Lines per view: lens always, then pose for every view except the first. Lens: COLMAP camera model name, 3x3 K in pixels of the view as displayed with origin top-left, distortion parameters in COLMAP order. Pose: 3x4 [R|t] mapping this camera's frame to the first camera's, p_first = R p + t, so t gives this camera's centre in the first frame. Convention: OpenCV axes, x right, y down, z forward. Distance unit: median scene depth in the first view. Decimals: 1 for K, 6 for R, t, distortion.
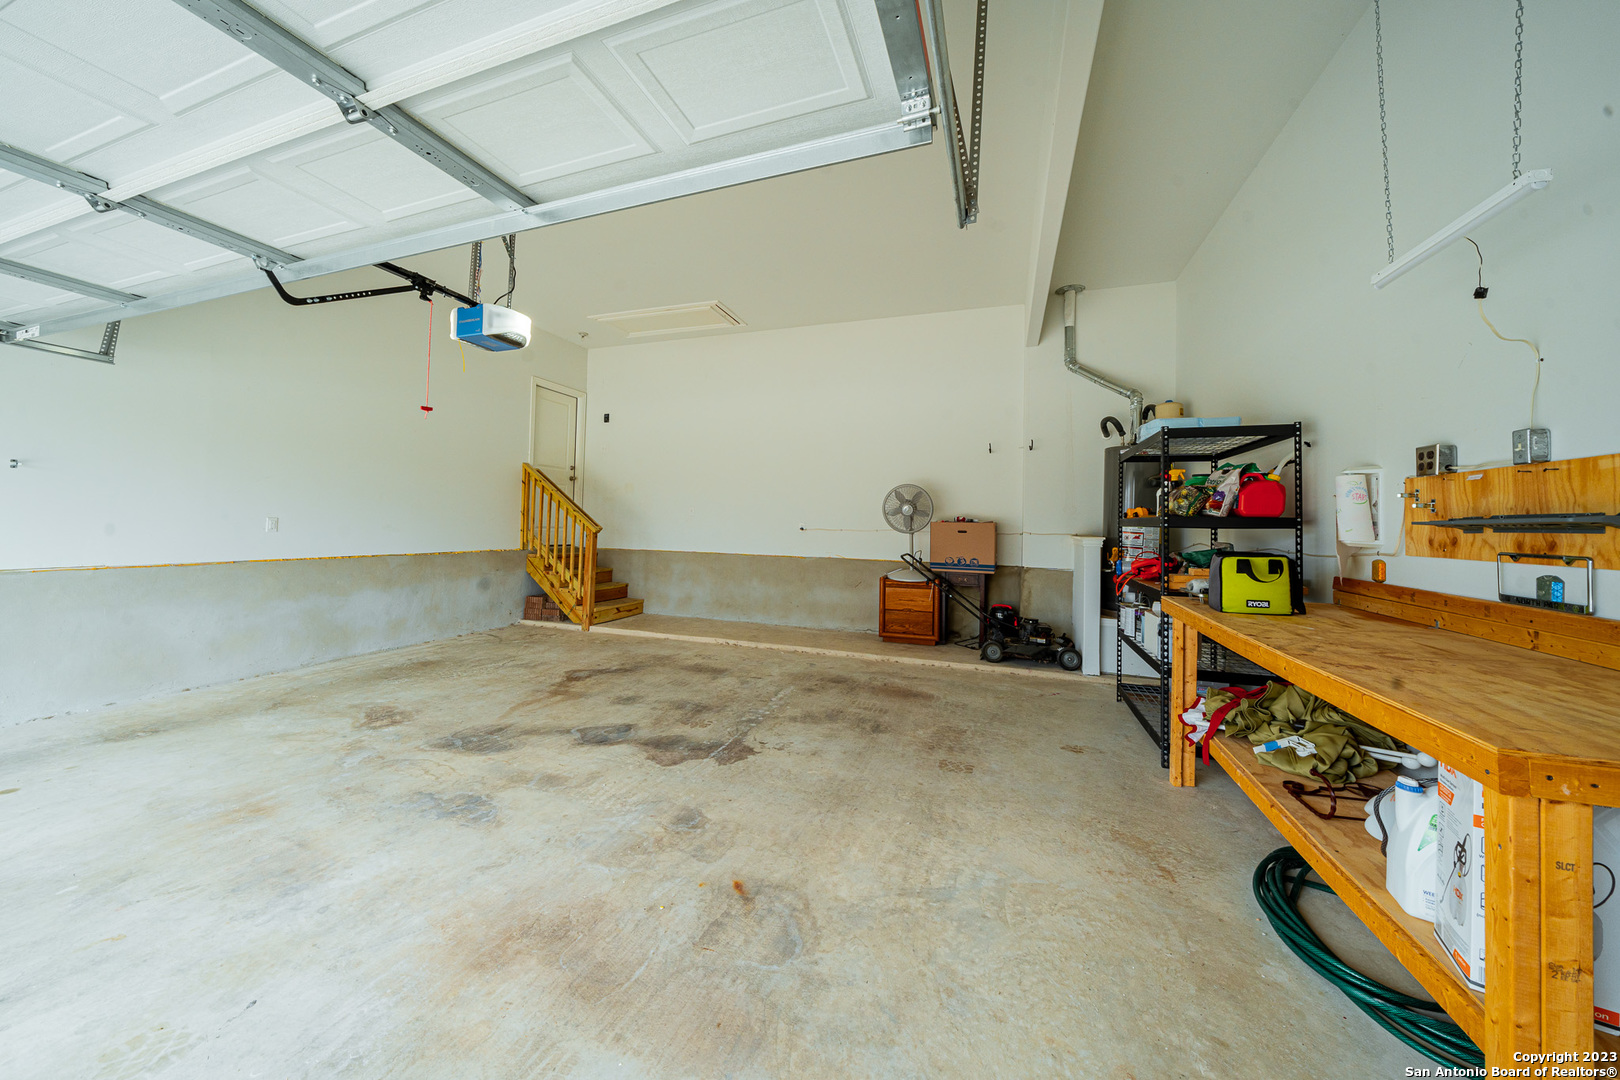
lens RADIAL K [[563.0, 0, 795.3], [0, 563.0, 510.2], [0, 0, 1]] dist [-0.005658, 0.000042]
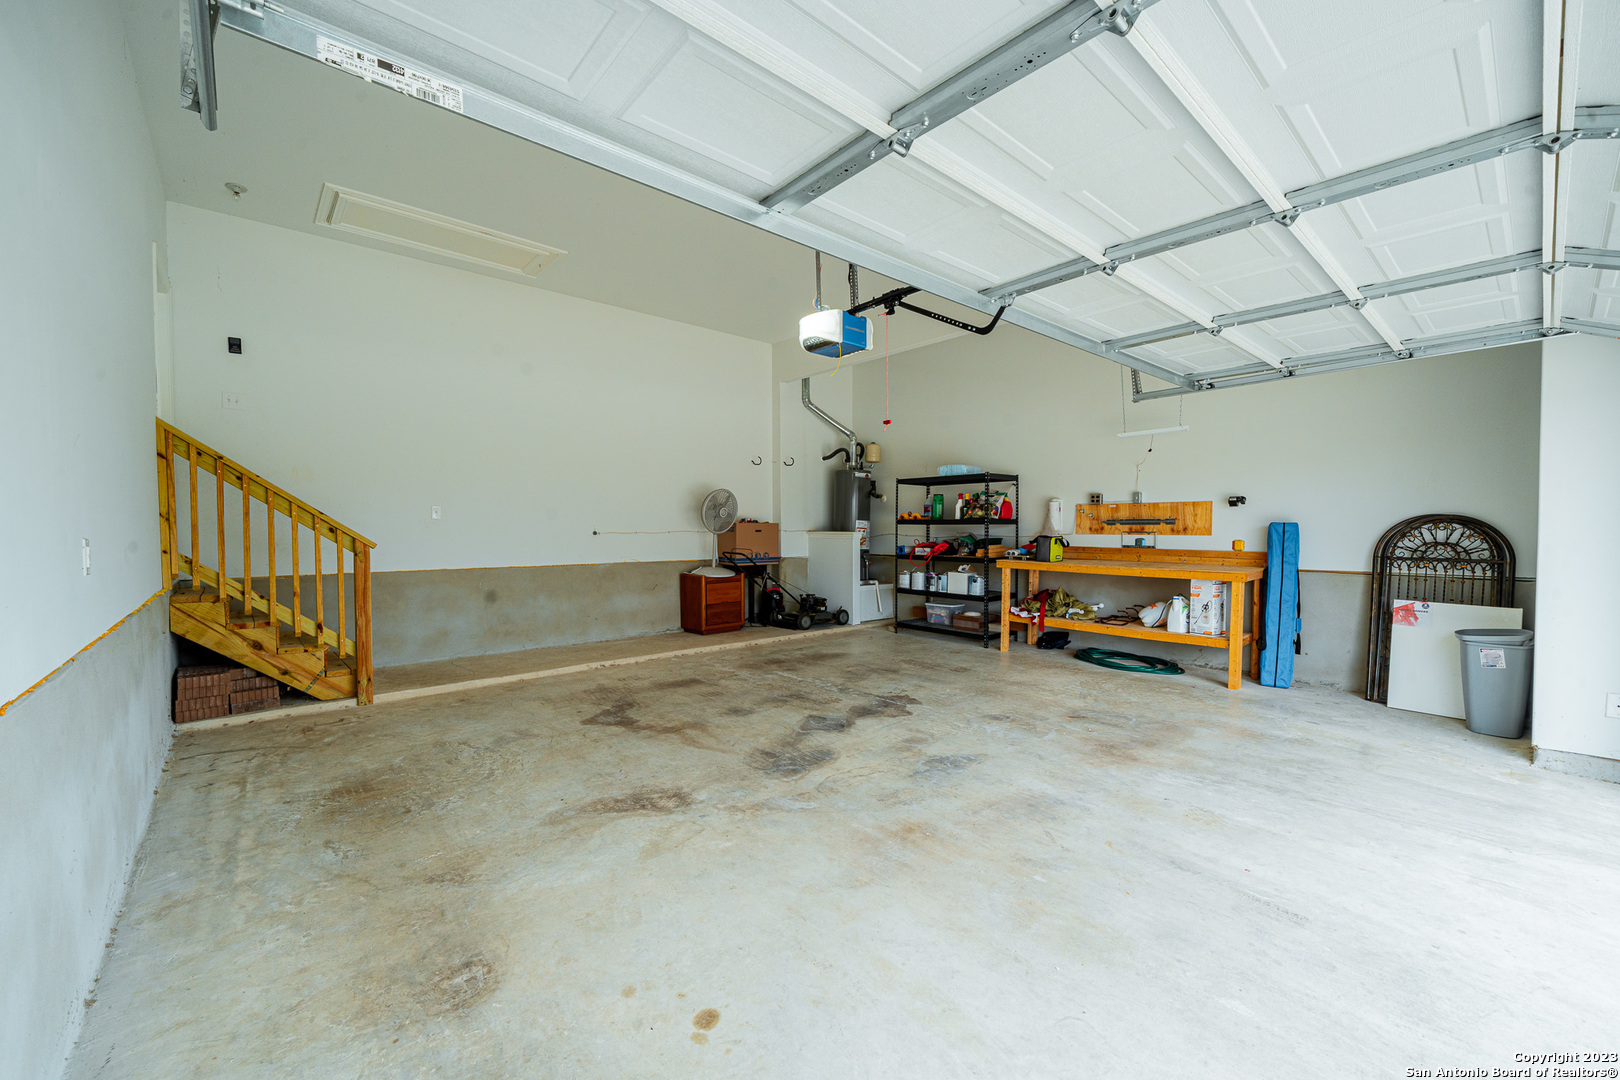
lens RADIAL K [[633.3, 0, 800.0], [0, 633.3, 543.5], [0, 0, 1]] dist [-0.002412, 0.000001]
pose [[0.494720, -0.043591, 0.867958, -1.481887], [-0.010059, 0.998387, 0.055875, -0.019054], [-0.868994, -0.036373, 0.493484, 0.471636]]
